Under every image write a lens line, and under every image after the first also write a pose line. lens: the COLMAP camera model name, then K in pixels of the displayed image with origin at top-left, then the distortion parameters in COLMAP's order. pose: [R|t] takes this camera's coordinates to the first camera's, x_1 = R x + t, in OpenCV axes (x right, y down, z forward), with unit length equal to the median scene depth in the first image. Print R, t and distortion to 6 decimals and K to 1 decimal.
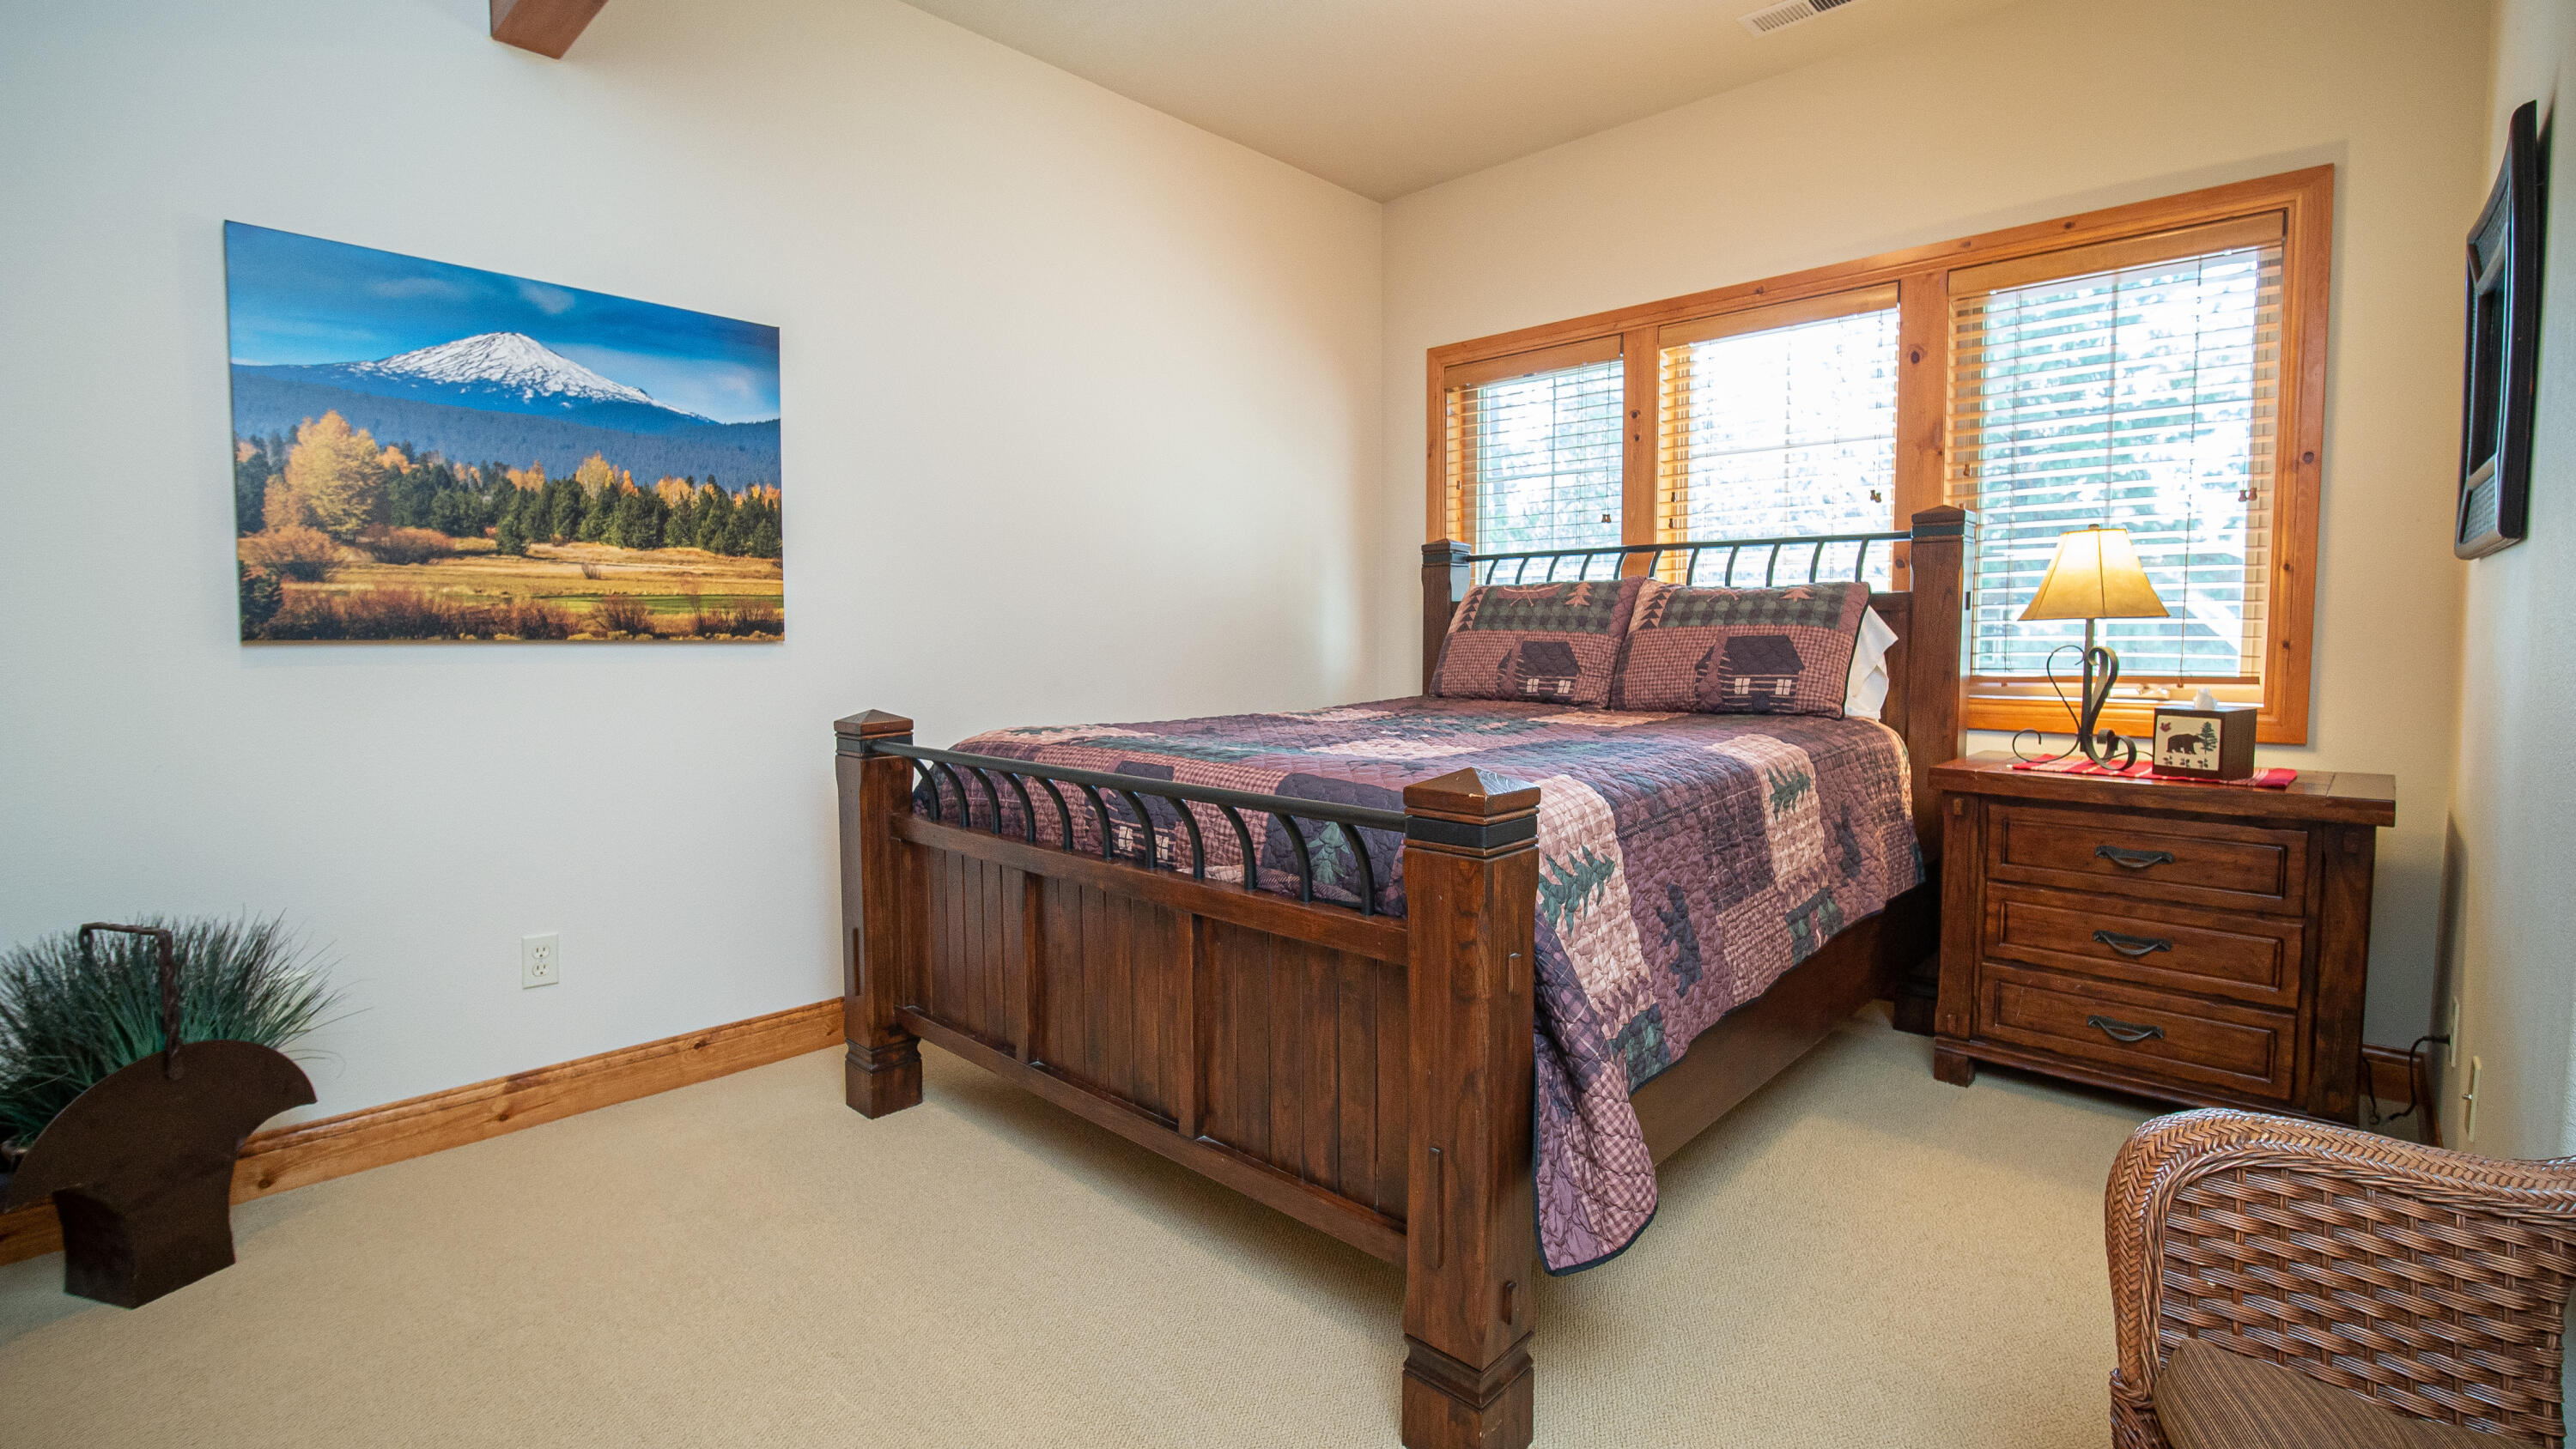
lens RADIAL K [[1140.8, 0, 1281.2], [0, 1140.8, 705.2], [0, 0, 1]] dist [-0.017936, -0.001070]
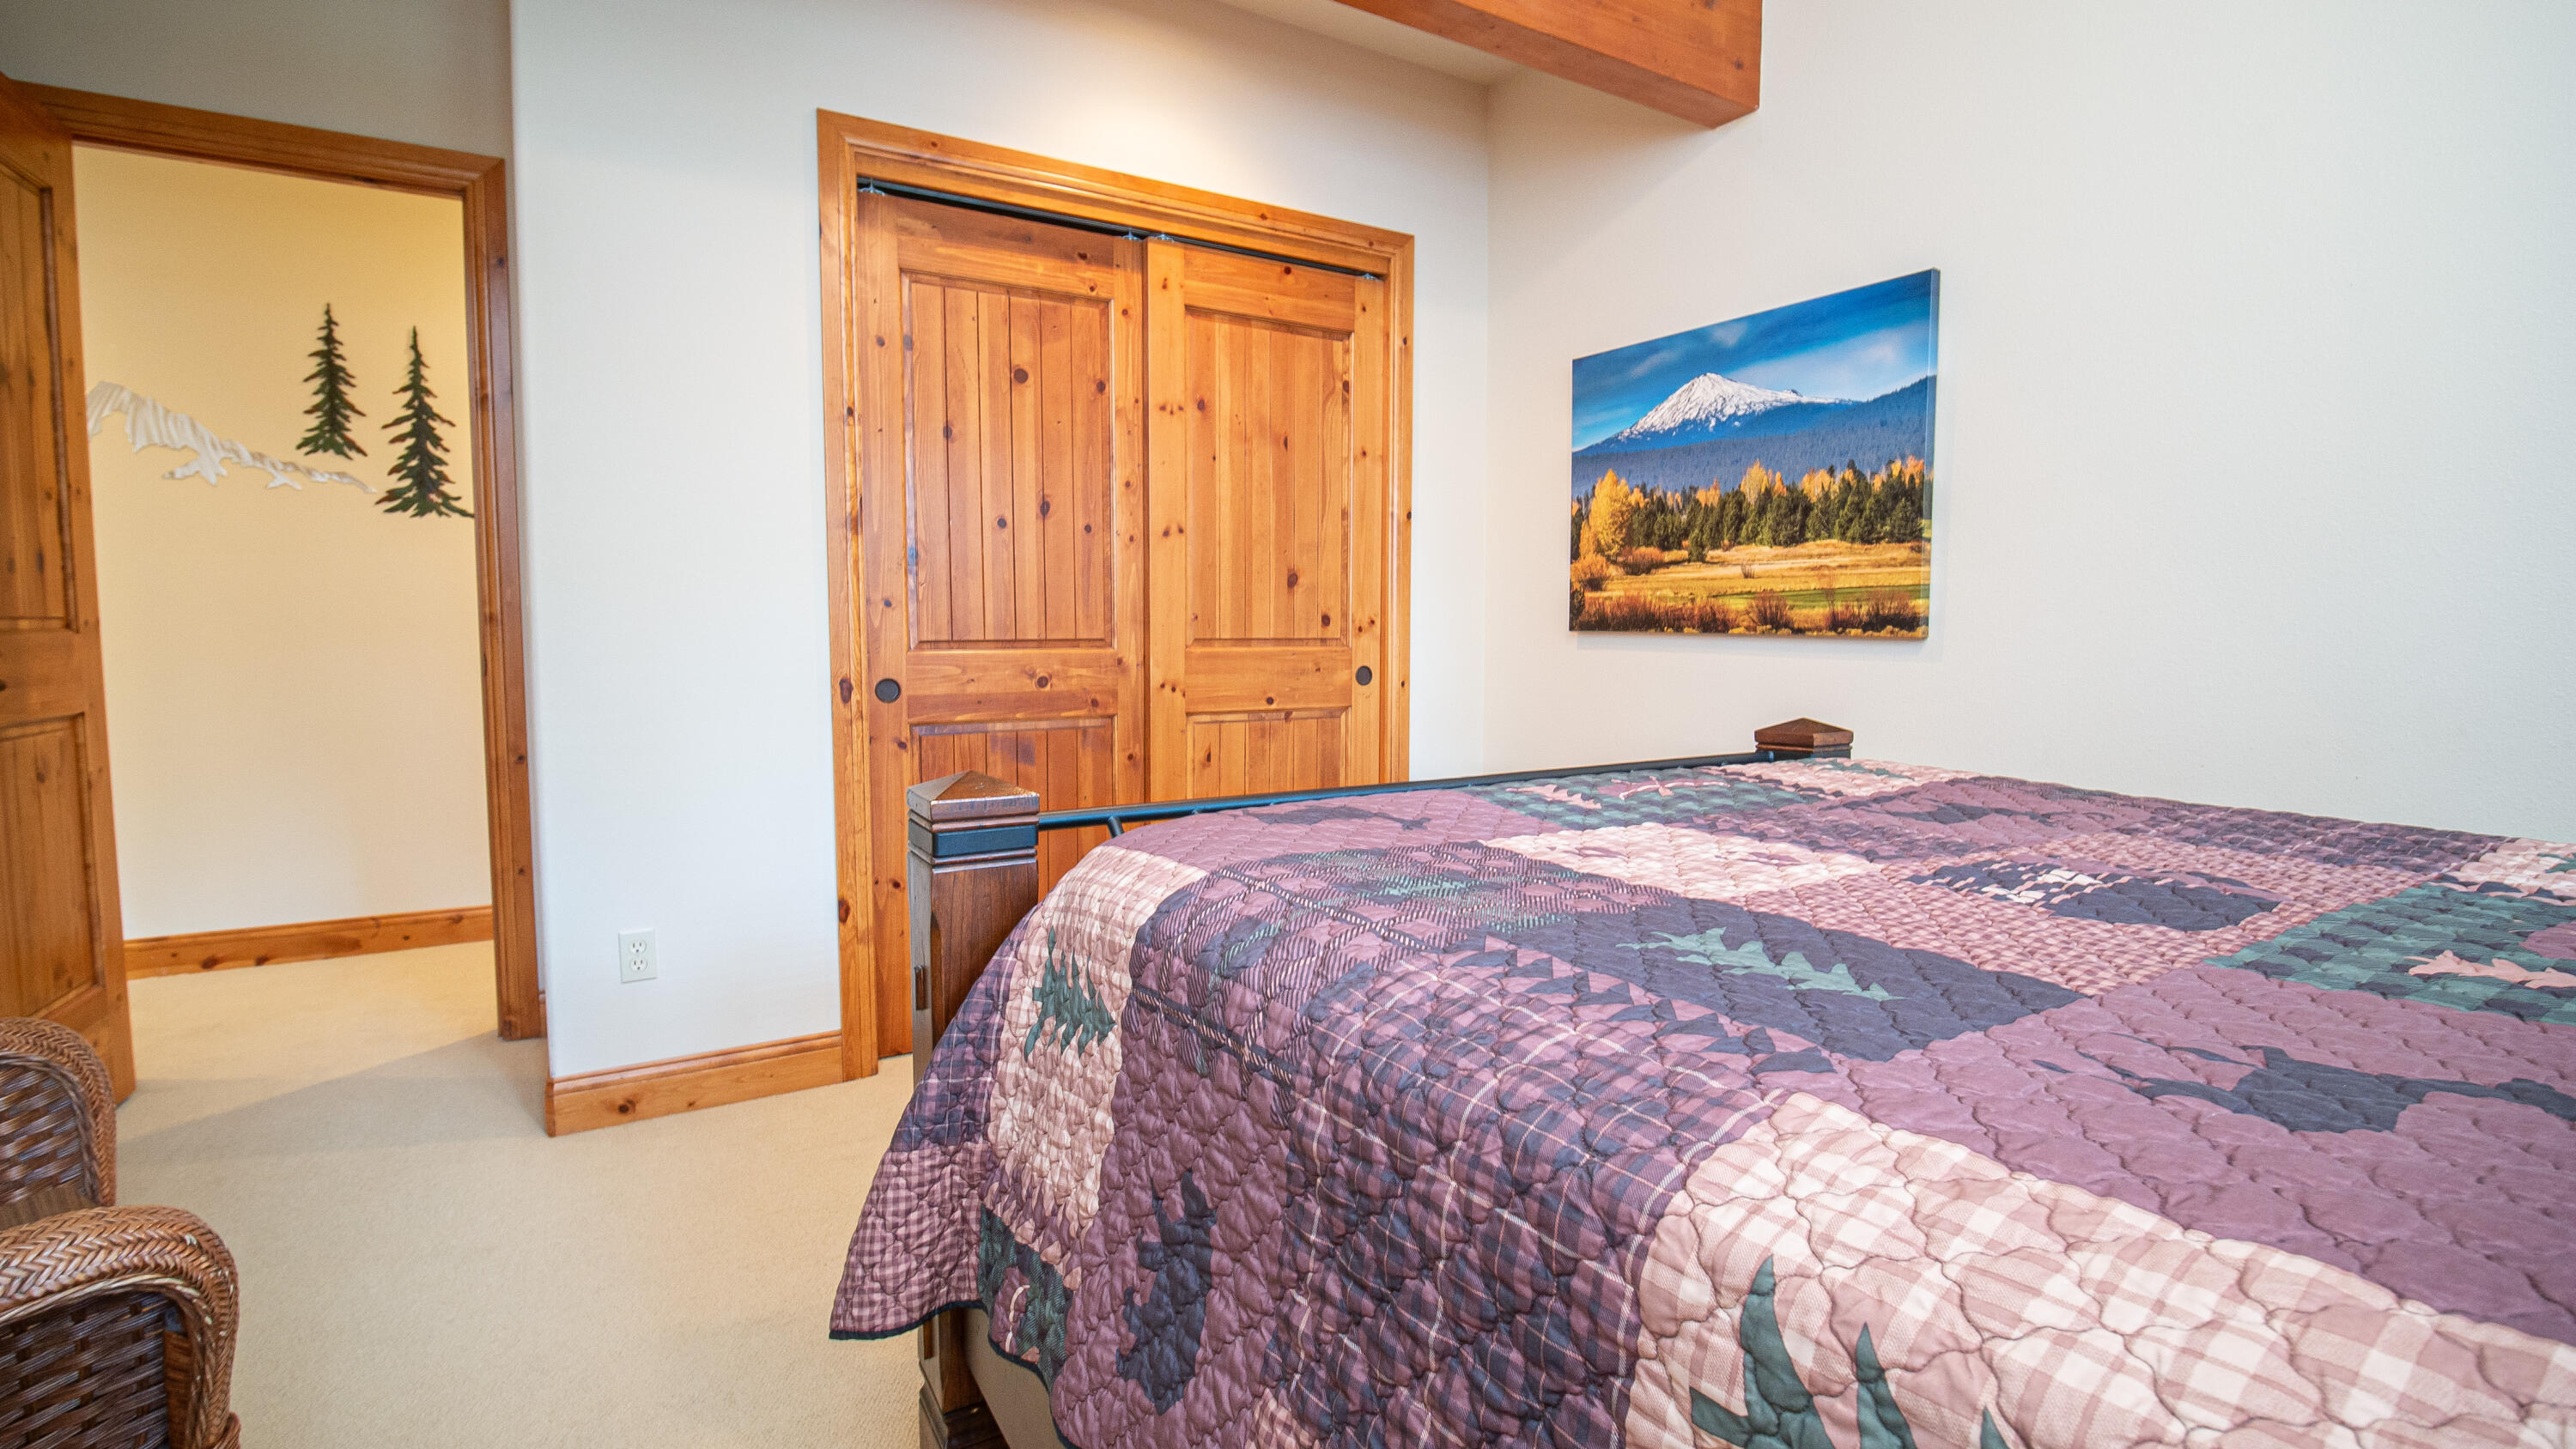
lens RADIAL K [[1140.8, 0, 1281.2], [0, 1140.8, 705.2], [0, 0, 1]] dist [-0.017936, -0.001070]
pose [[-0.267171, 0.068044, -0.961244, 0.574600], [-0.062702, 0.994163, 0.087802, -0.057275], [0.961607, 0.083730, -0.261345, 0.859139]]
